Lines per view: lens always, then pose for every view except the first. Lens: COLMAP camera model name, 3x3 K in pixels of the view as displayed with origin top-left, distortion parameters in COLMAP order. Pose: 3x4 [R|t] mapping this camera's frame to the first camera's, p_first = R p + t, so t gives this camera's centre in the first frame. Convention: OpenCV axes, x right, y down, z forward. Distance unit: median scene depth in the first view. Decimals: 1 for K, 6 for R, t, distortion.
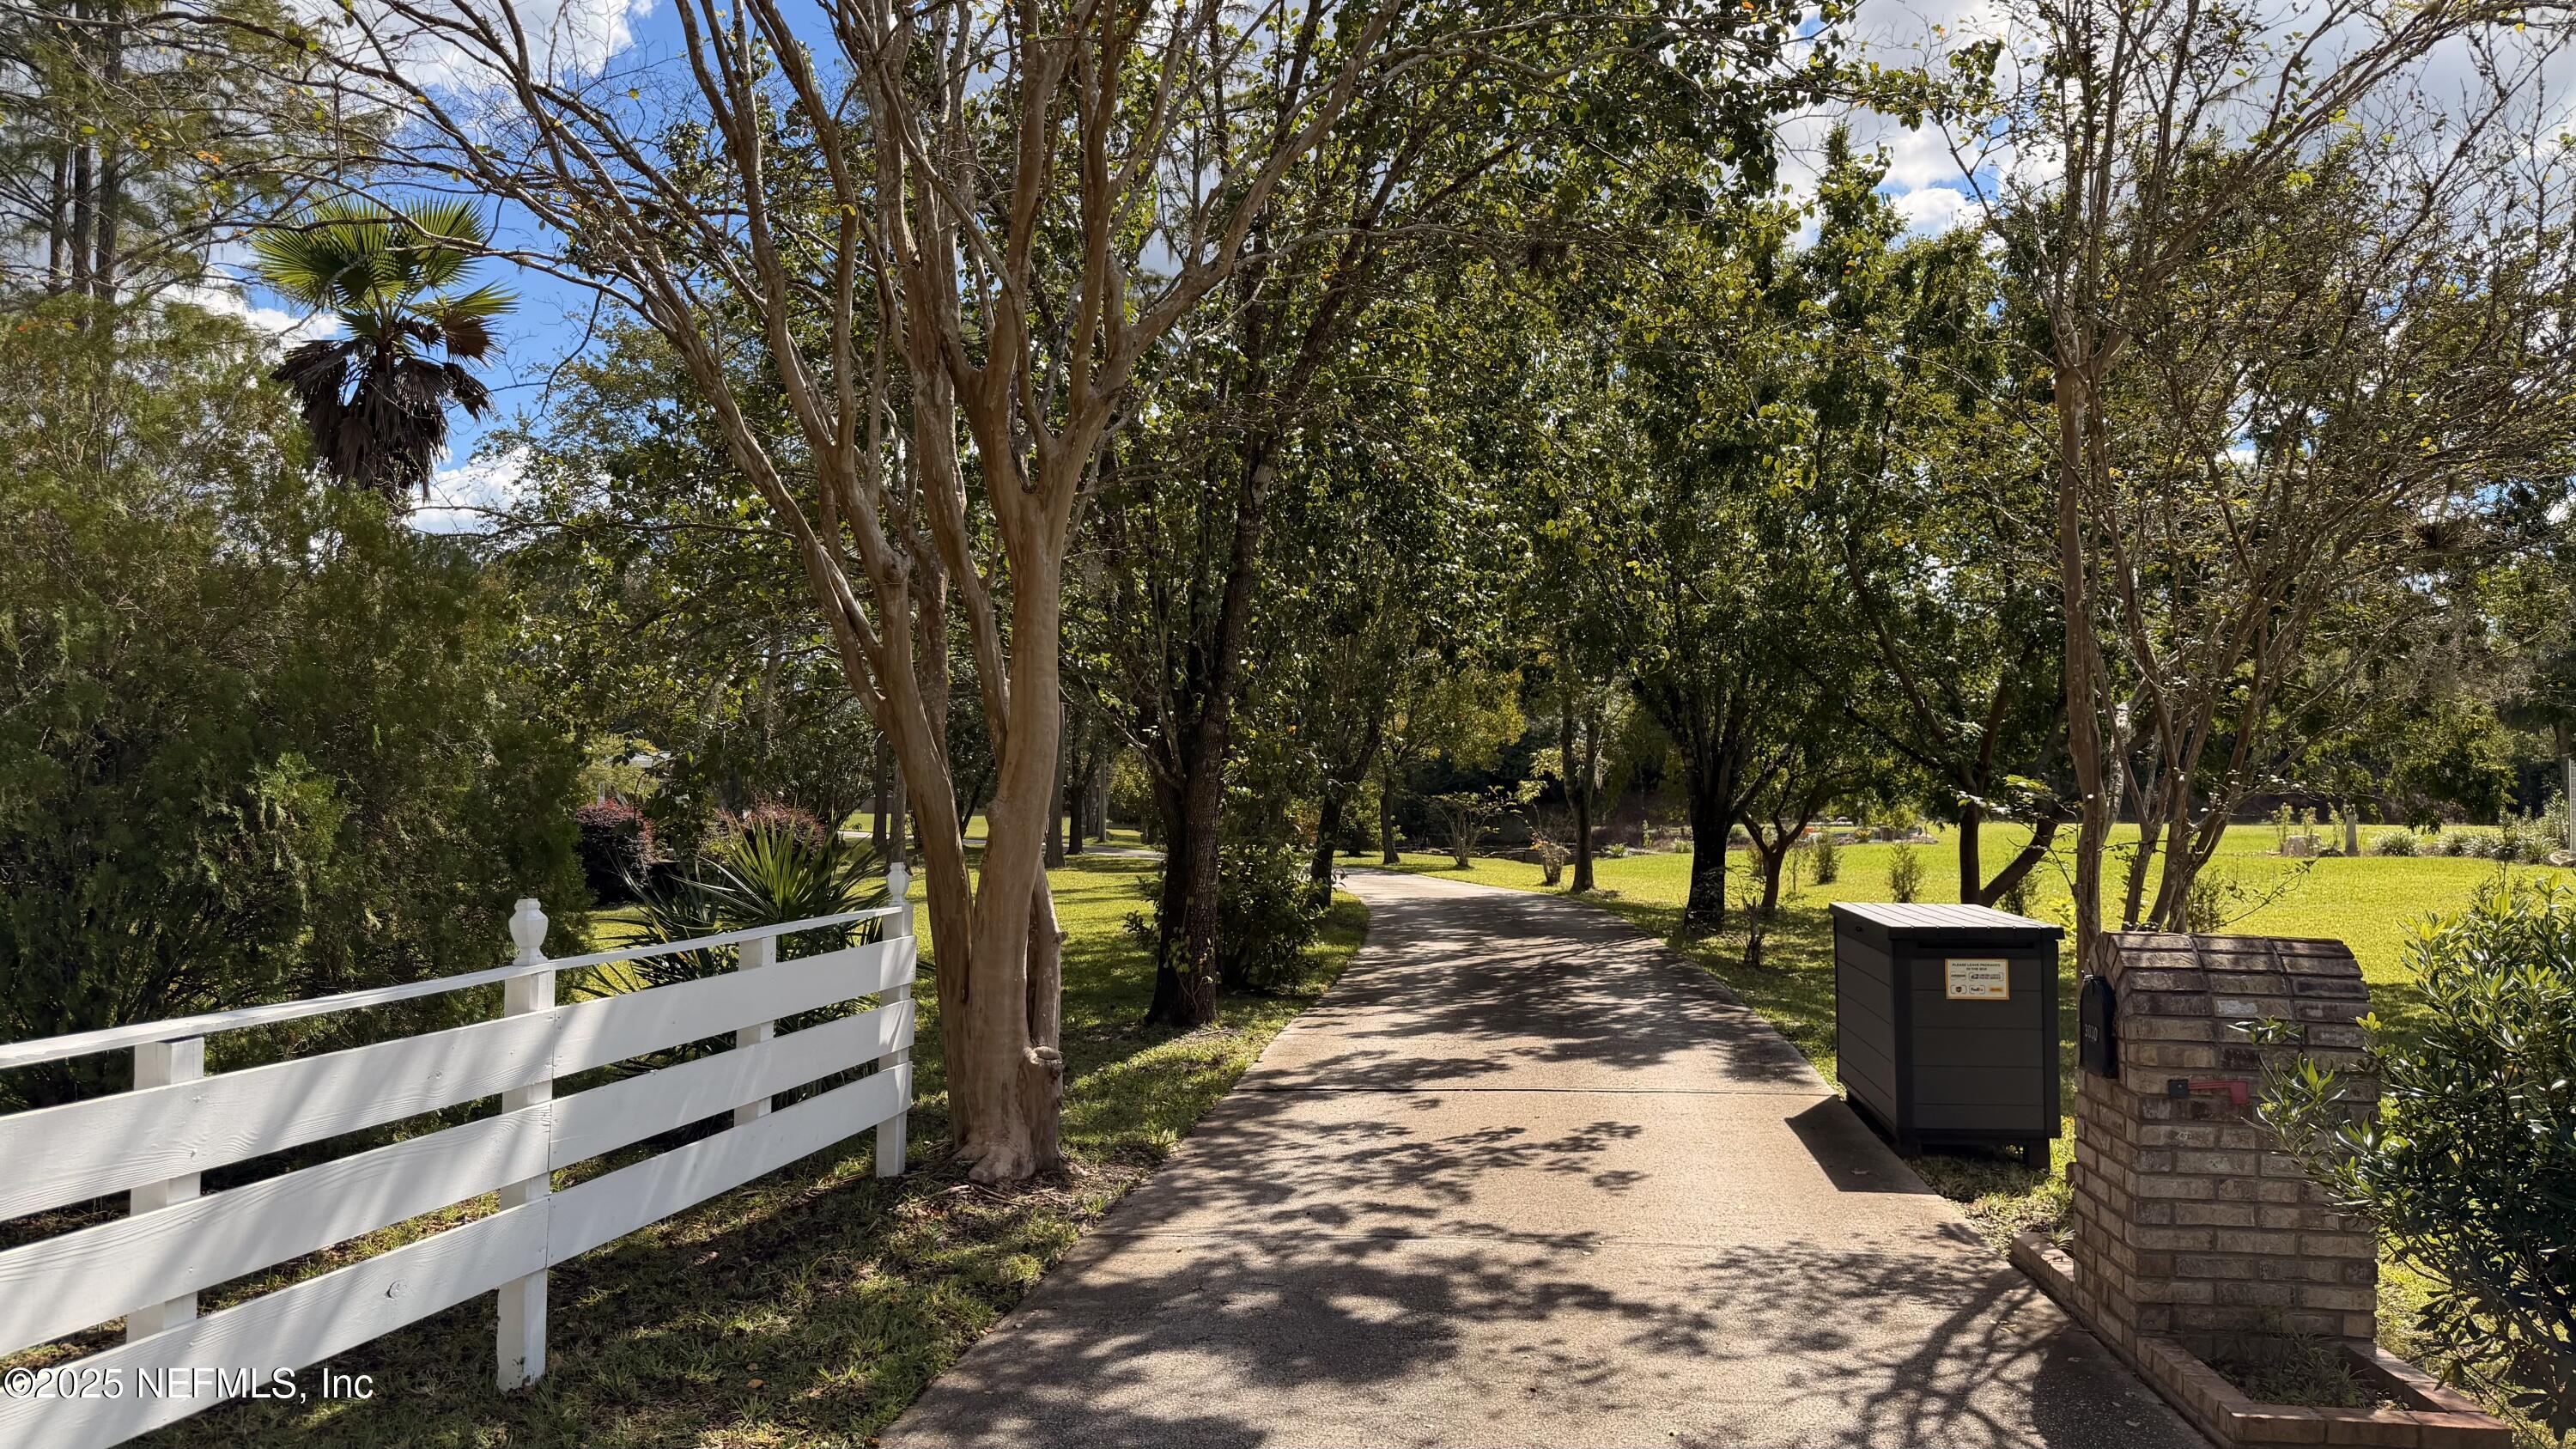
lens RADIAL K [[1816.3, 0, 1287.9], [0, 1816.3, 742.7], [0, 0, 1]] dist [0.115498, -0.172738]
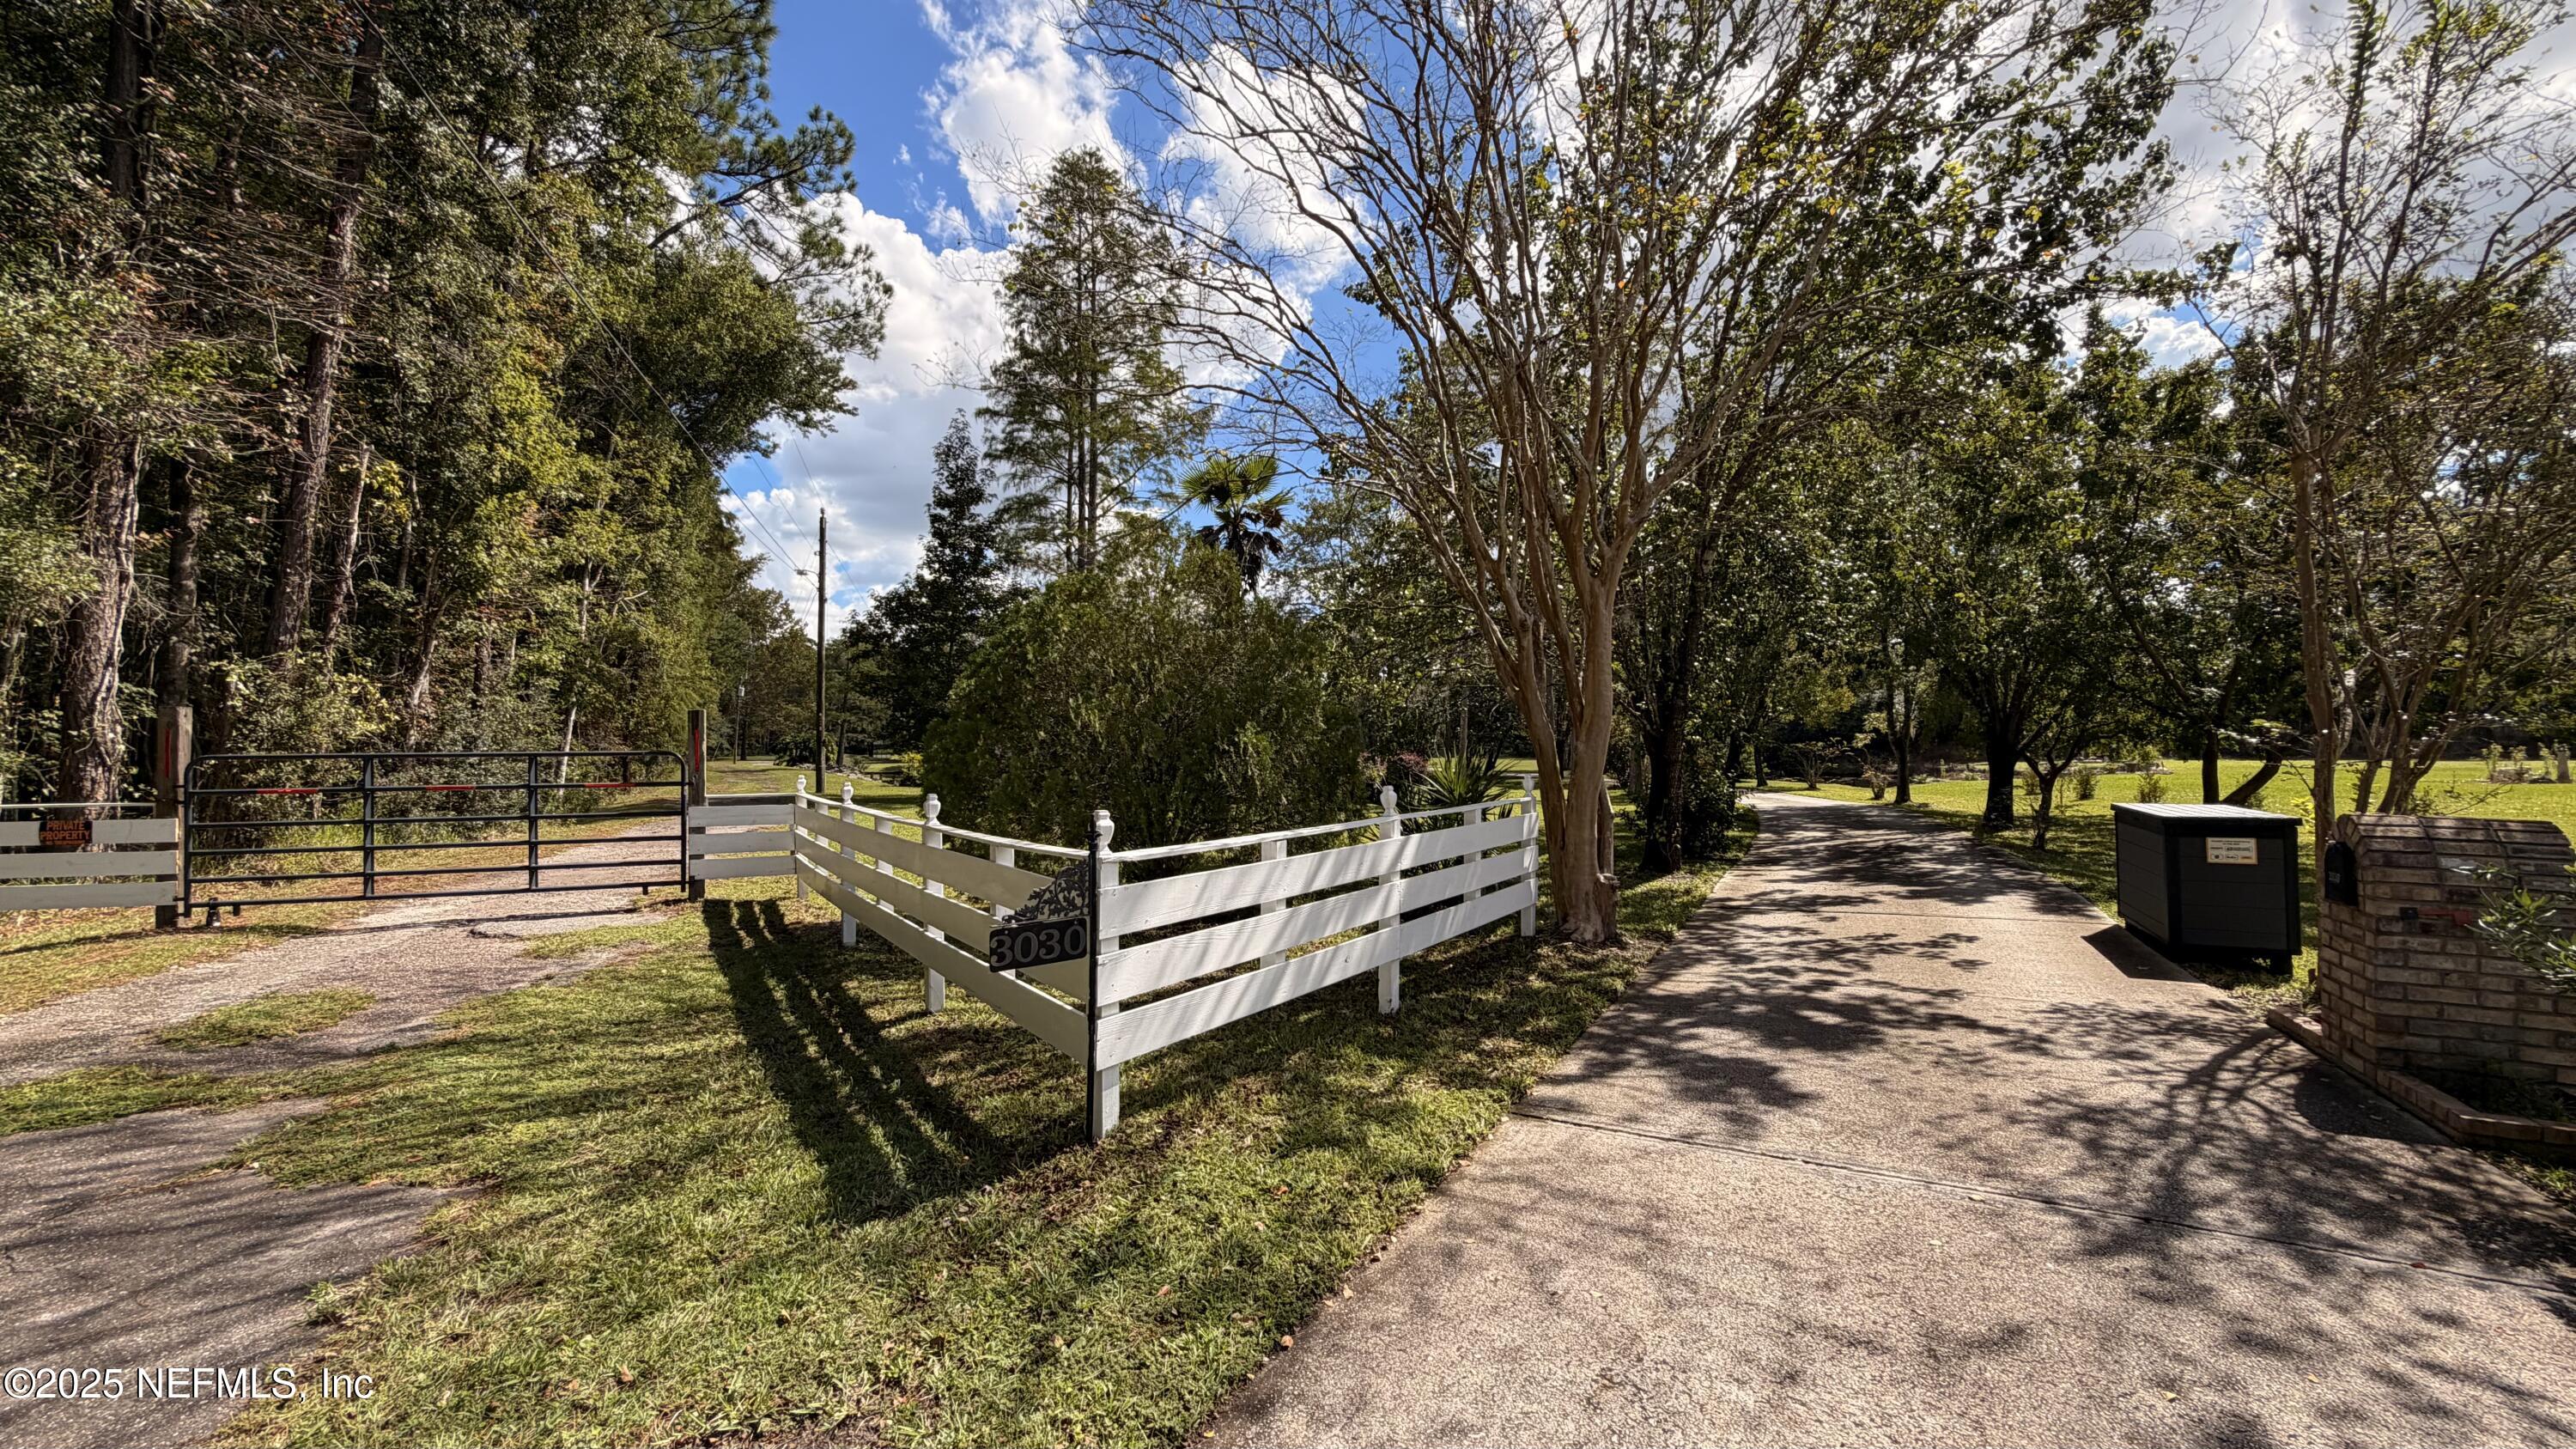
lens RADIAL K [[1042.1, 0, 1285.6], [0, 1042.1, 721.8], [0, 0, 1]] dist [0.000512, 0.002856]
pose [[0.935171, -0.017106, -0.353783, -0.050607], [0.018139, 0.999835, -0.000399, 0.004951], [0.353732, -0.006044, 0.935327, -0.090315]]
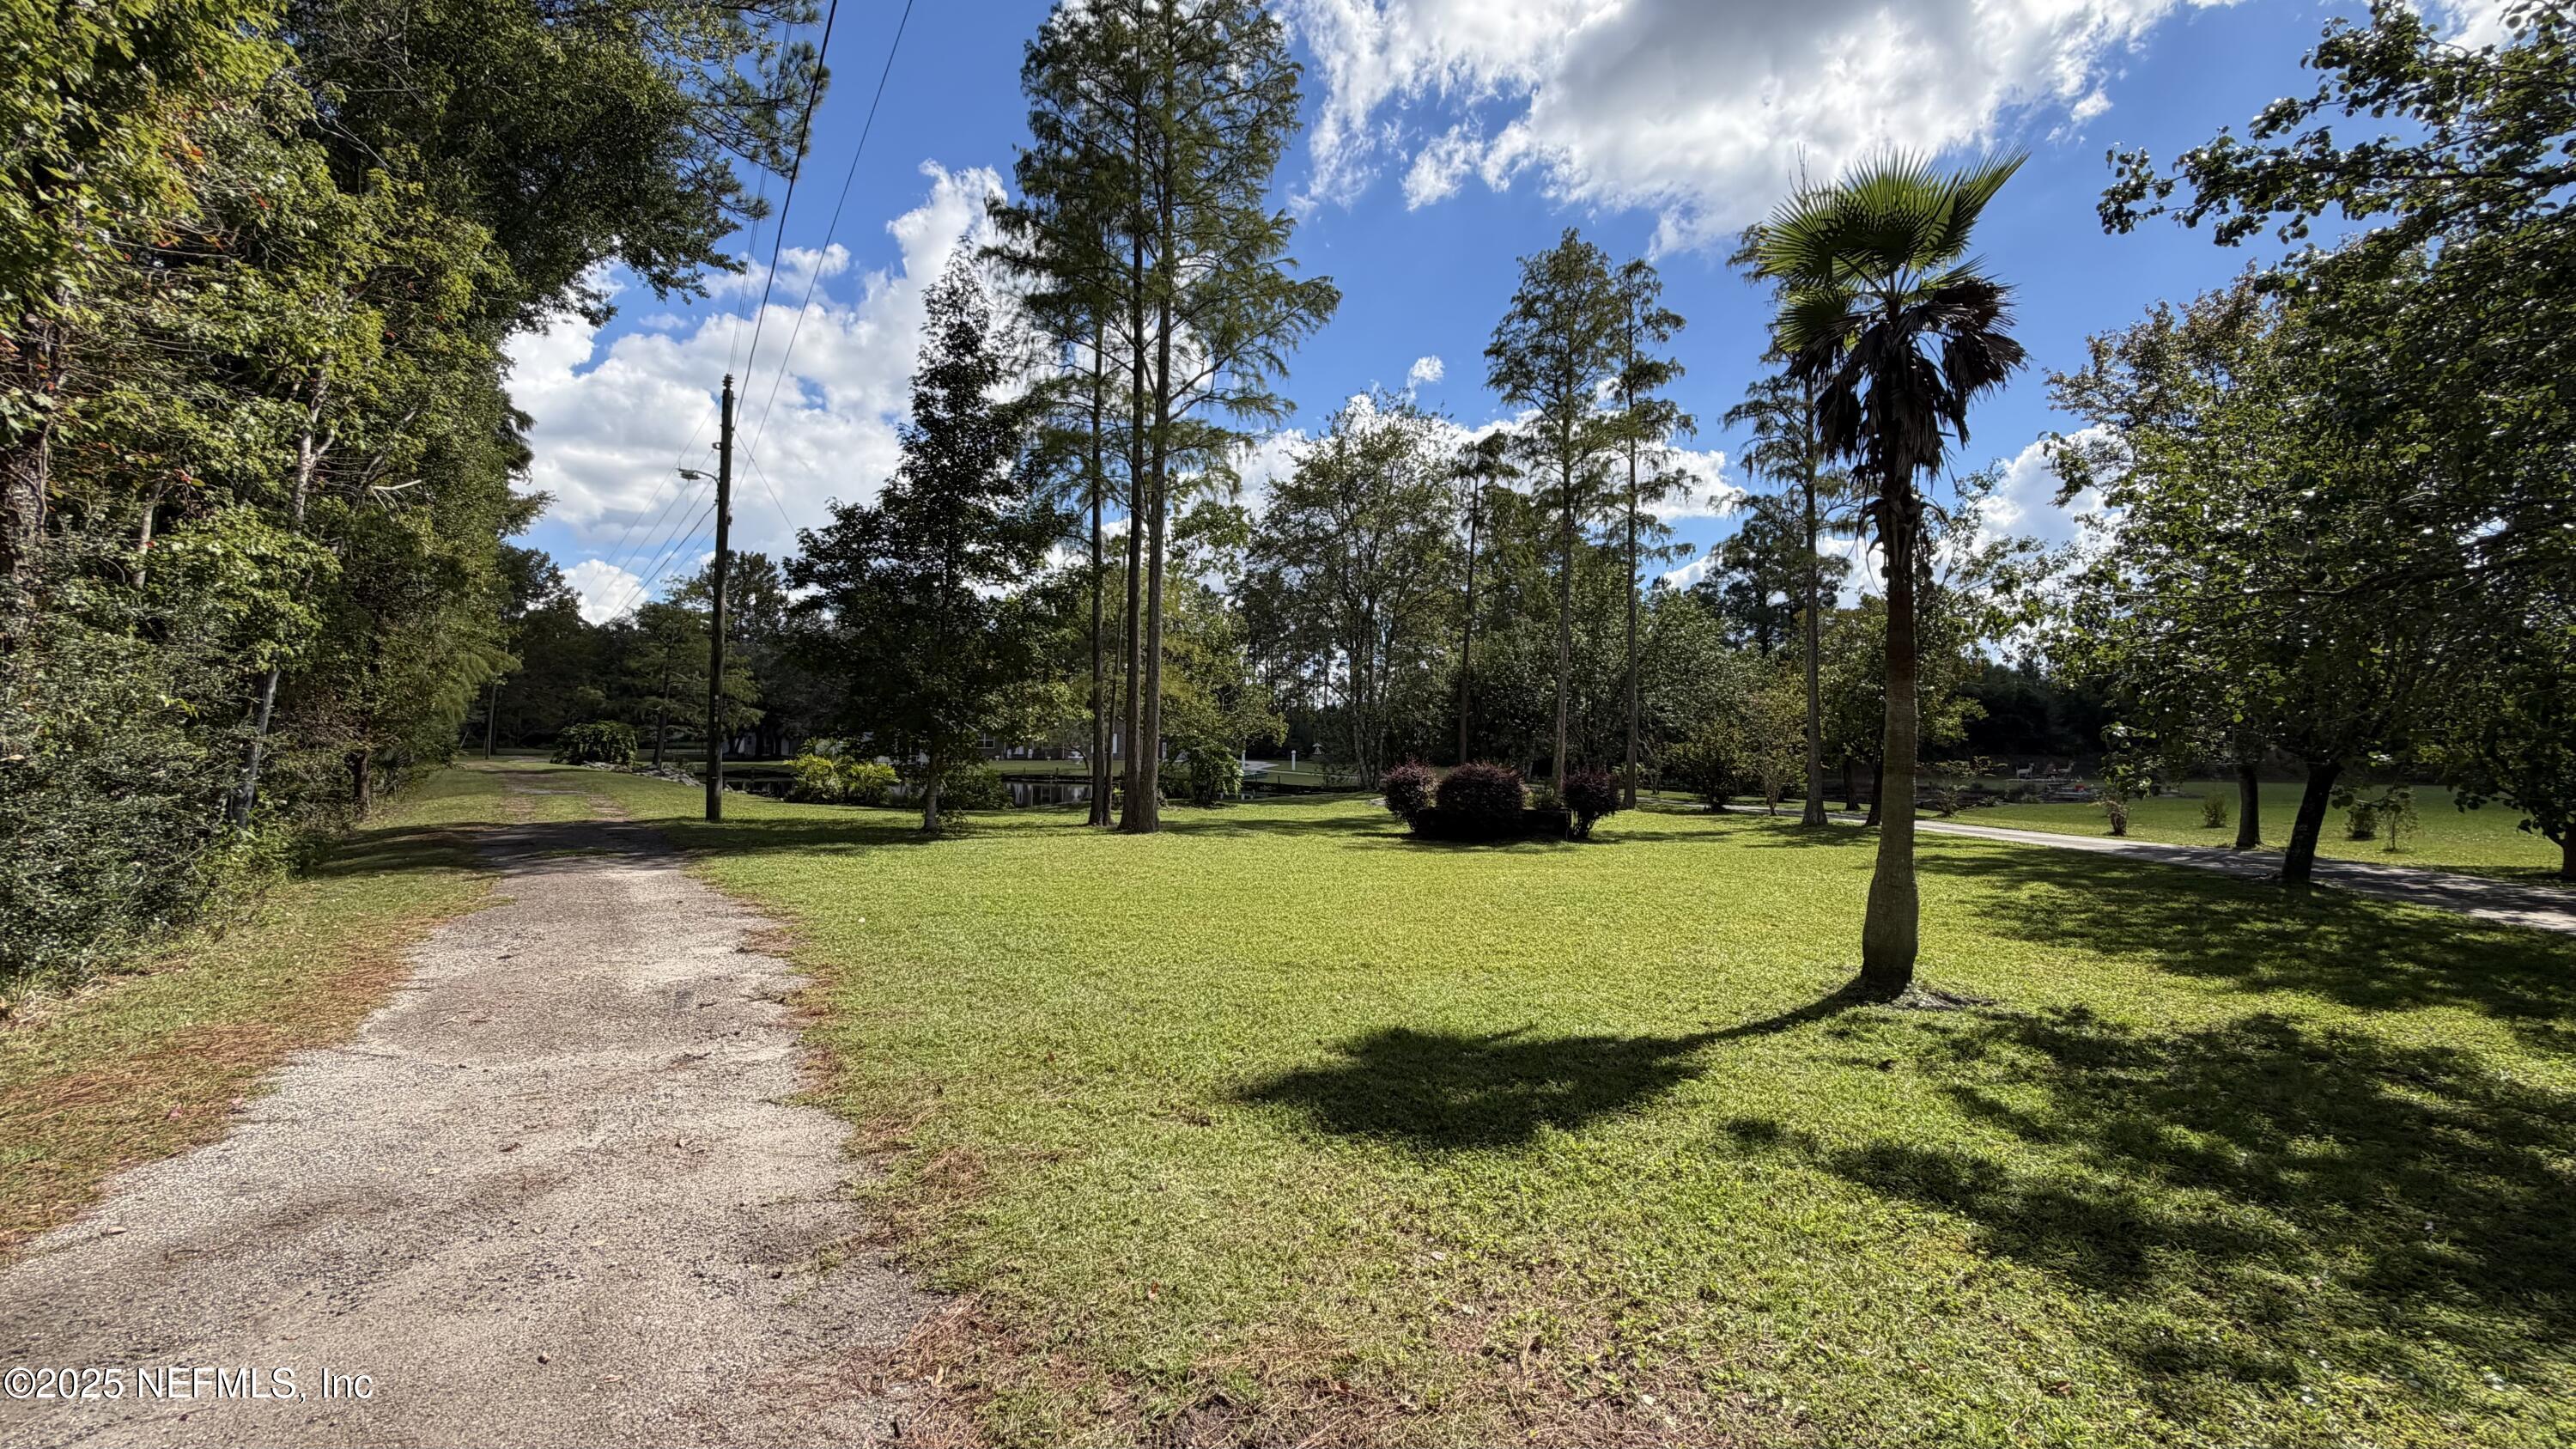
lens RADIAL K [[1042.1, 0, 1285.6], [0, 1042.1, 721.8], [0, 0, 1]] dist [0.000512, 0.002856]
pose [[0.983754, -0.000161, -0.179523, -1.098148], [0.000631, 0.999997, 0.002559, -0.001847], [0.179522, -0.002630, 0.983750, 0.608133]]
